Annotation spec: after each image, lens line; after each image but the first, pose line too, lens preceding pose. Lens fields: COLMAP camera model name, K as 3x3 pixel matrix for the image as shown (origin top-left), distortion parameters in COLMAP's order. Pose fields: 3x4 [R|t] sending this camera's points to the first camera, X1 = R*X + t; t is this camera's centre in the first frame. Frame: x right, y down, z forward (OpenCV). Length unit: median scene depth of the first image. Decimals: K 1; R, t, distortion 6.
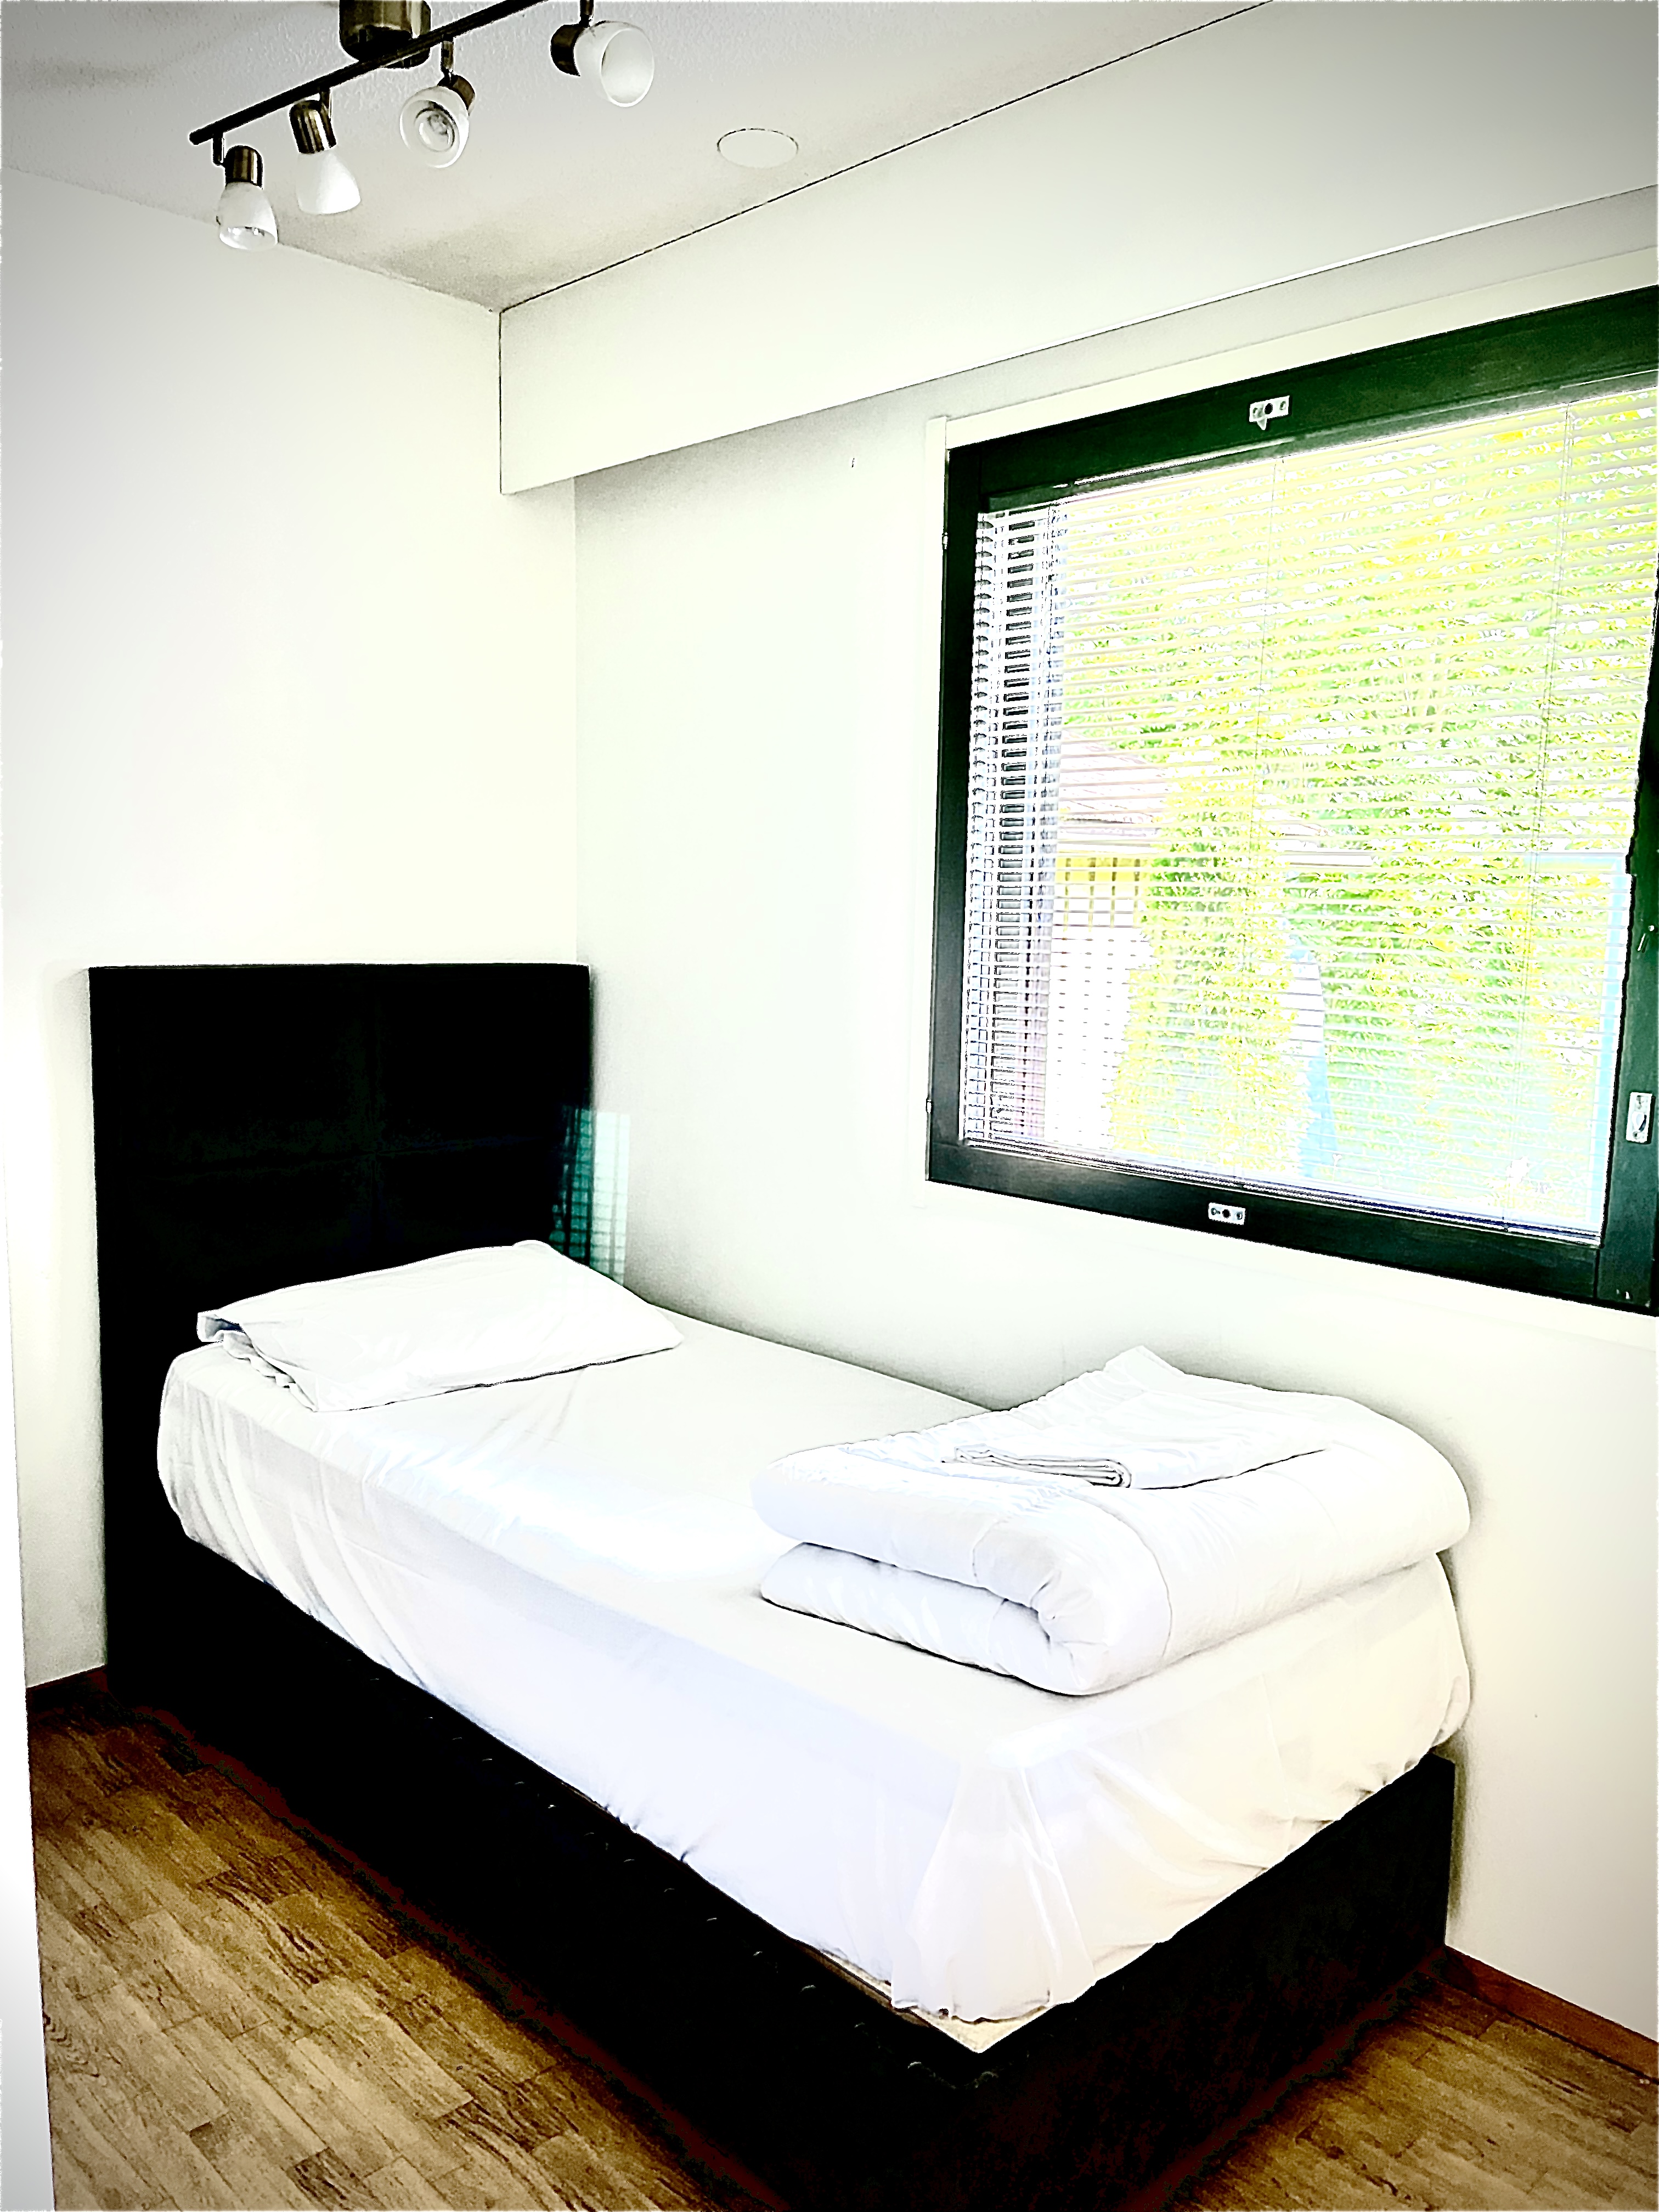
lens RADIAL K [[1687.4, 0, 829.5], [0, 1687.4, 1106.0], [0, 0, 1]] dist [0.014123, -0.003082]
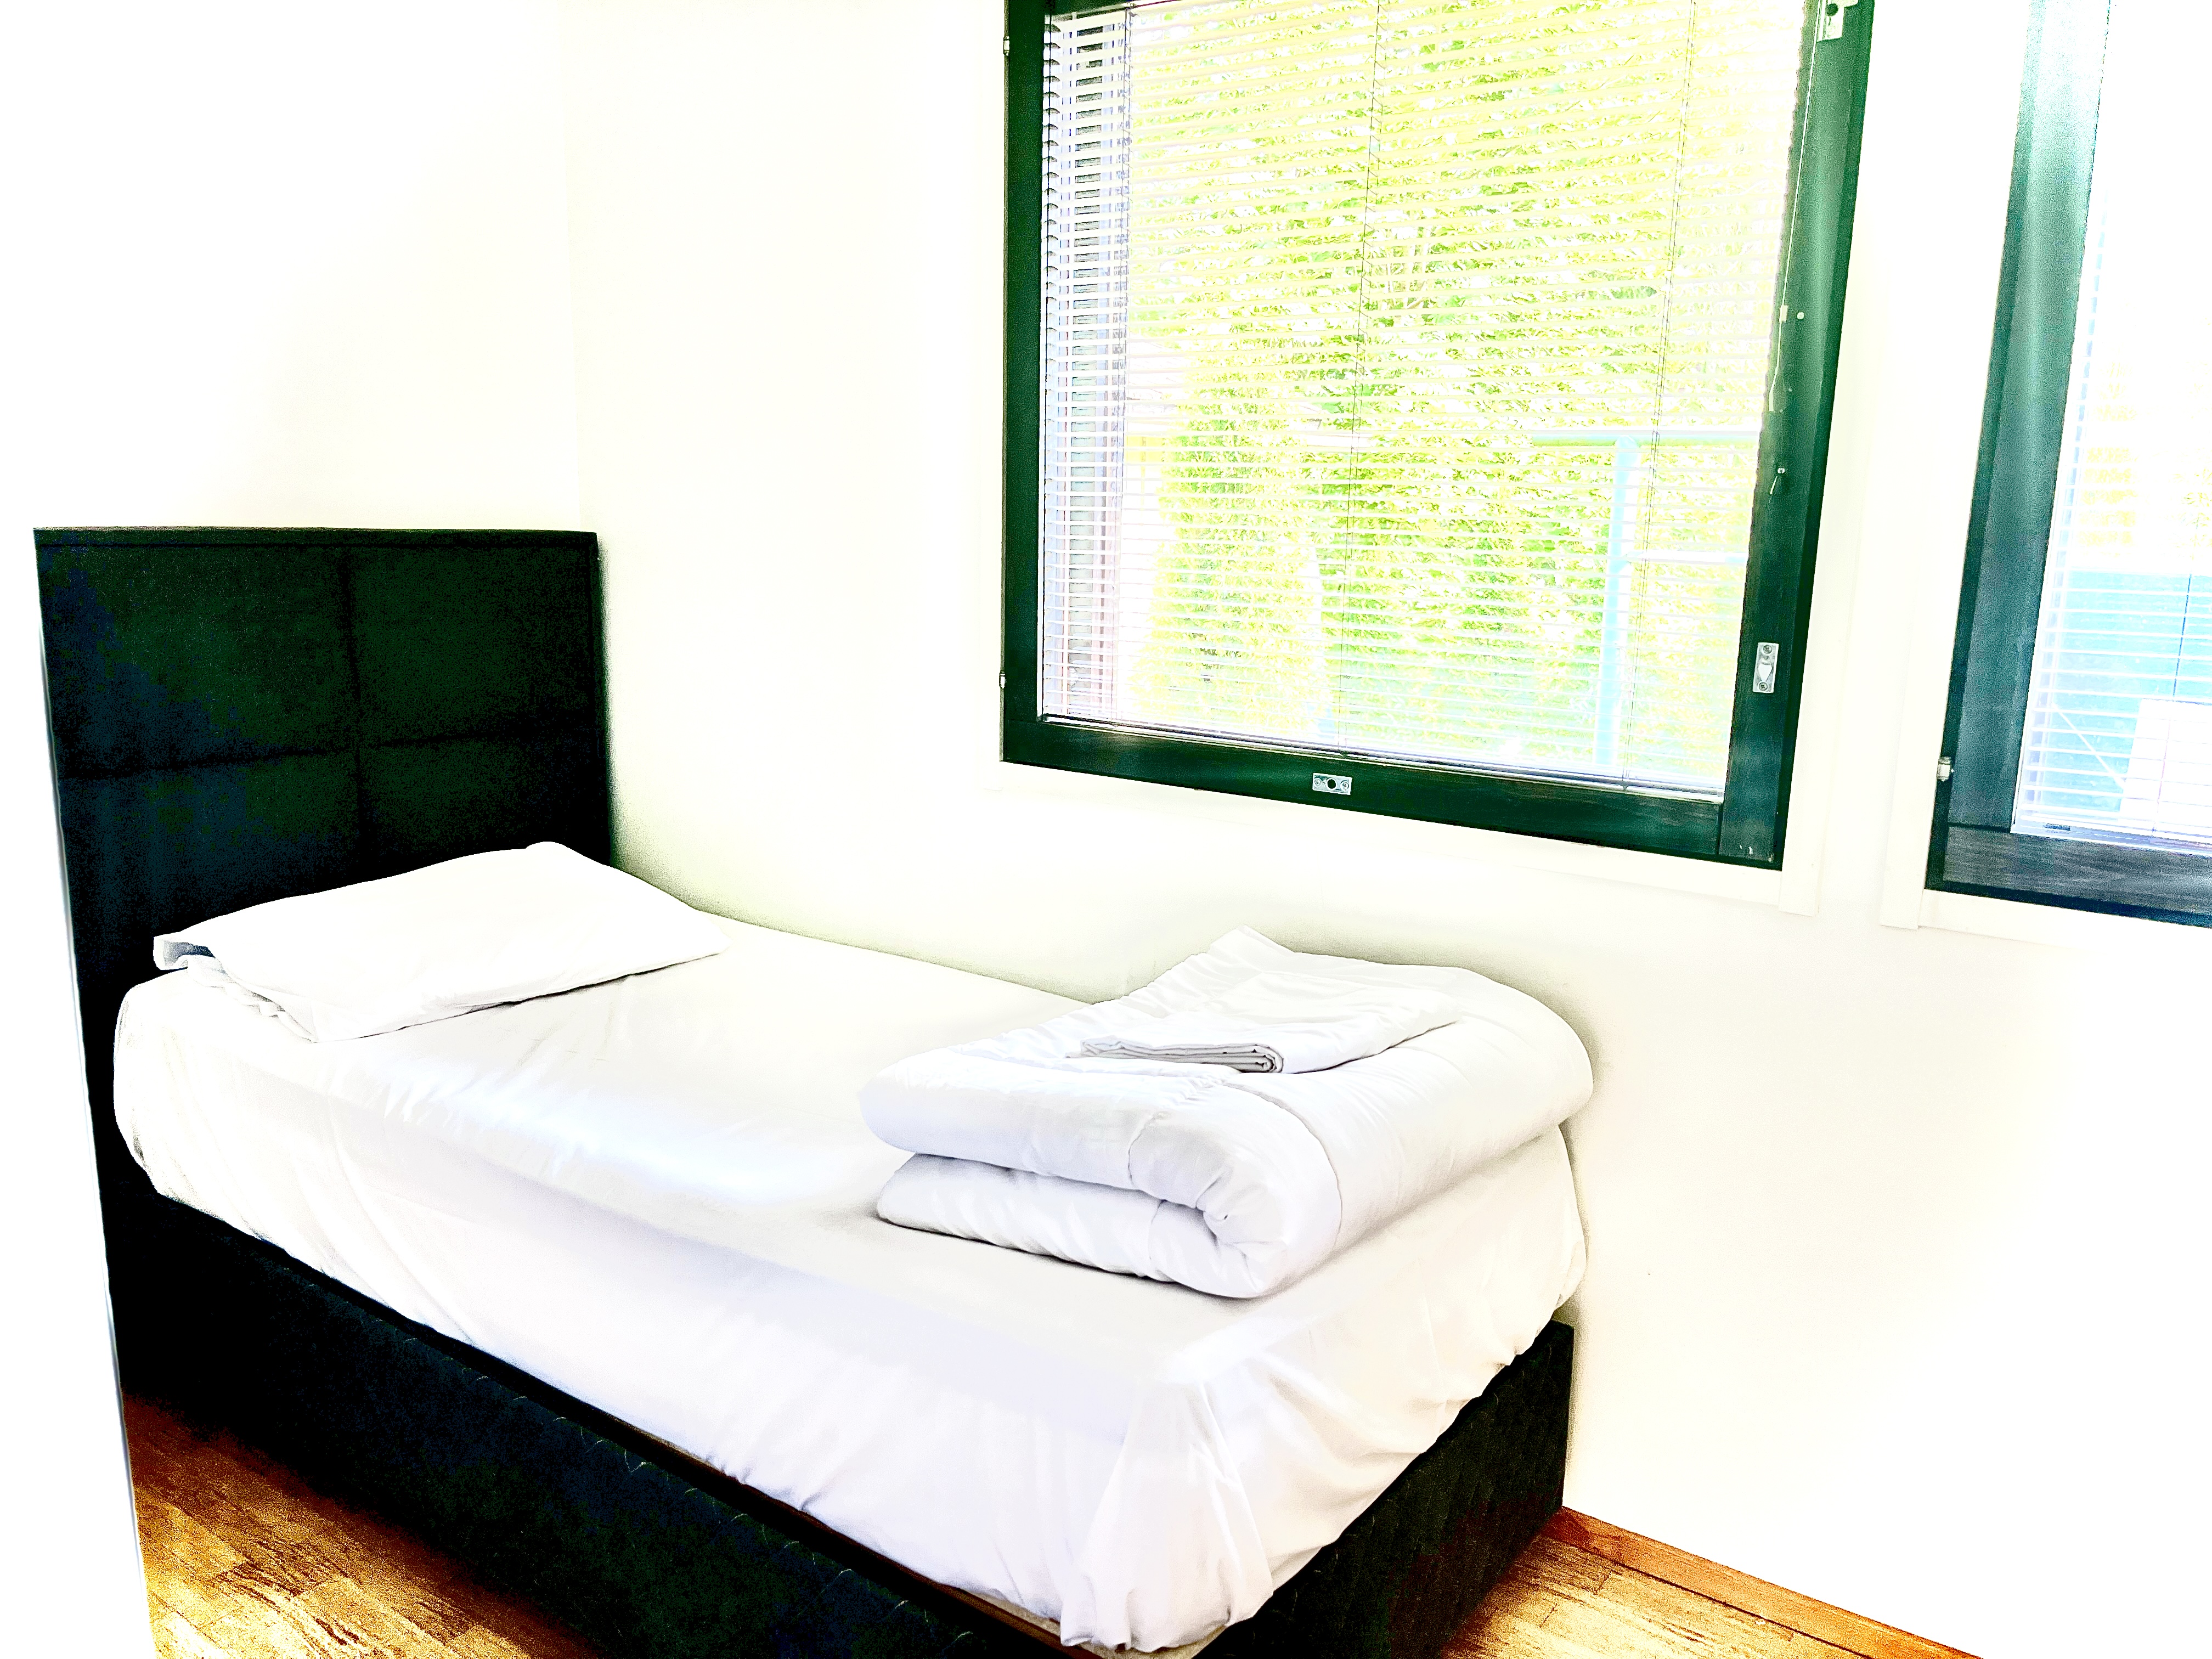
lens RADIAL K [[1687.3, 0, 1106.0], [0, 1687.3, 829.5], [0, 0, 1]] dist [0.068799, -0.107255]
pose [[0.983986, -0.033596, 0.175051, -0.060676], [0.020354, 0.996831, 0.076896, 0.014177], [-0.177080, -0.072101, 0.981552, 0.086341]]
